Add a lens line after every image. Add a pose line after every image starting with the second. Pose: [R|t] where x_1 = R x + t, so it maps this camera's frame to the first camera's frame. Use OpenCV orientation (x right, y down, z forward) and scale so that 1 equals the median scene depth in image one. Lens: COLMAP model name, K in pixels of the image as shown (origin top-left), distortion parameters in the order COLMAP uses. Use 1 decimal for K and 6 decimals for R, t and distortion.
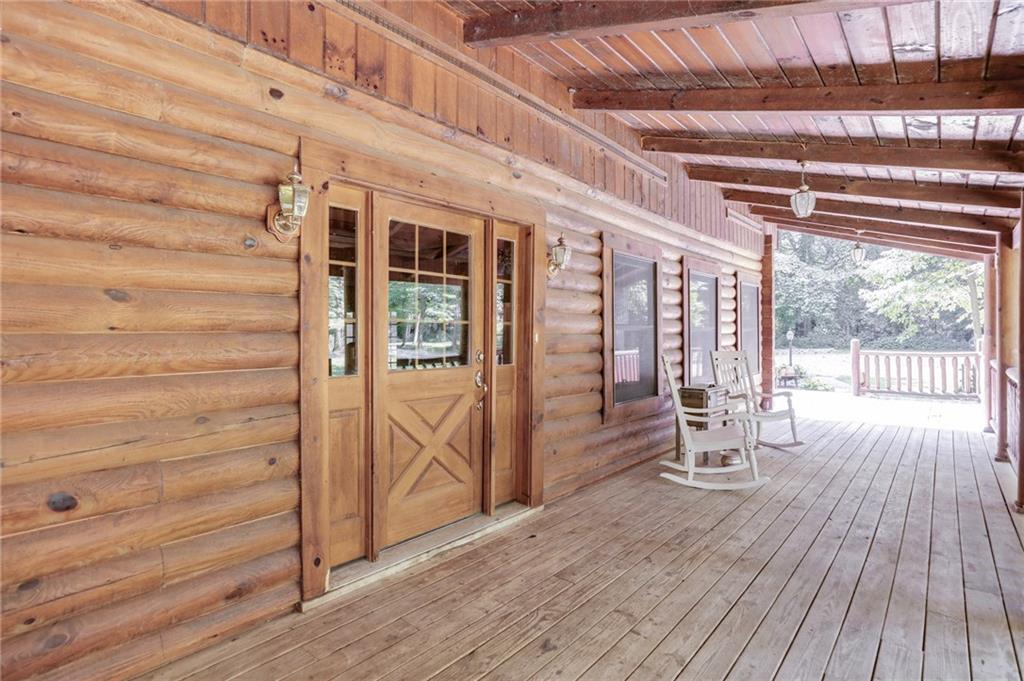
lens RADIAL K [[531.7, 0, 513.4], [0, 531.7, 336.4], [0, 0, 1]] dist [-0.019999, 0.000233]
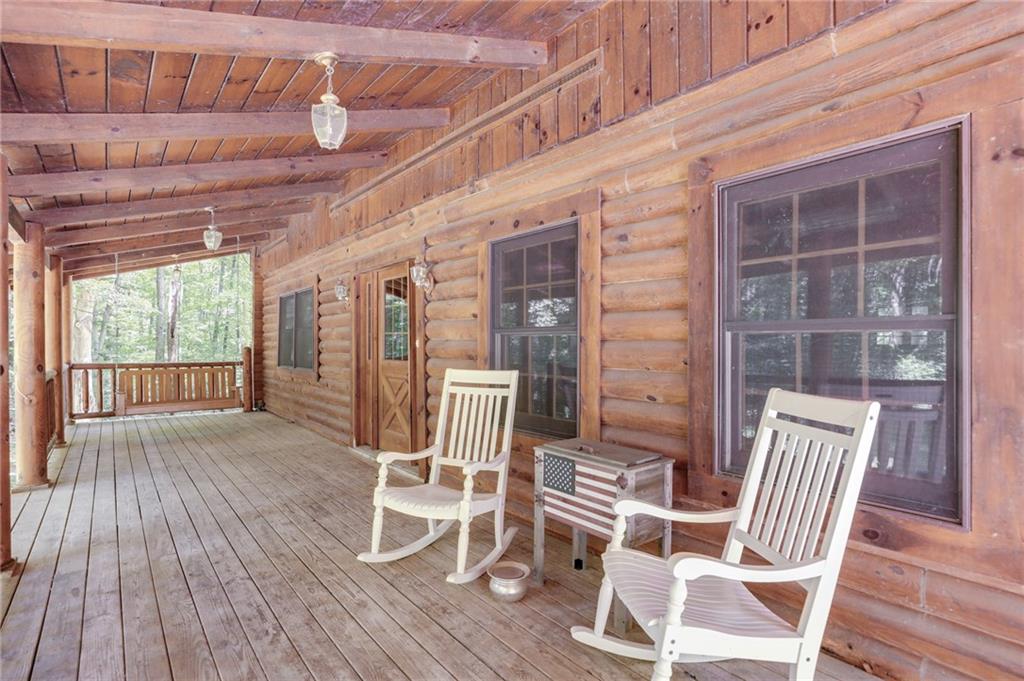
lens RADIAL K [[531.7, 0, 513.4], [0, 531.7, 341.9], [0, 0, 1]] dist [-0.019999, 0.000233]
pose [[-0.227425, 0.003226, -0.973790, 1.533043], [0.001068, 0.999995, 0.003063, -0.005438], [0.973795, -0.000344, -0.227427, 1.882208]]
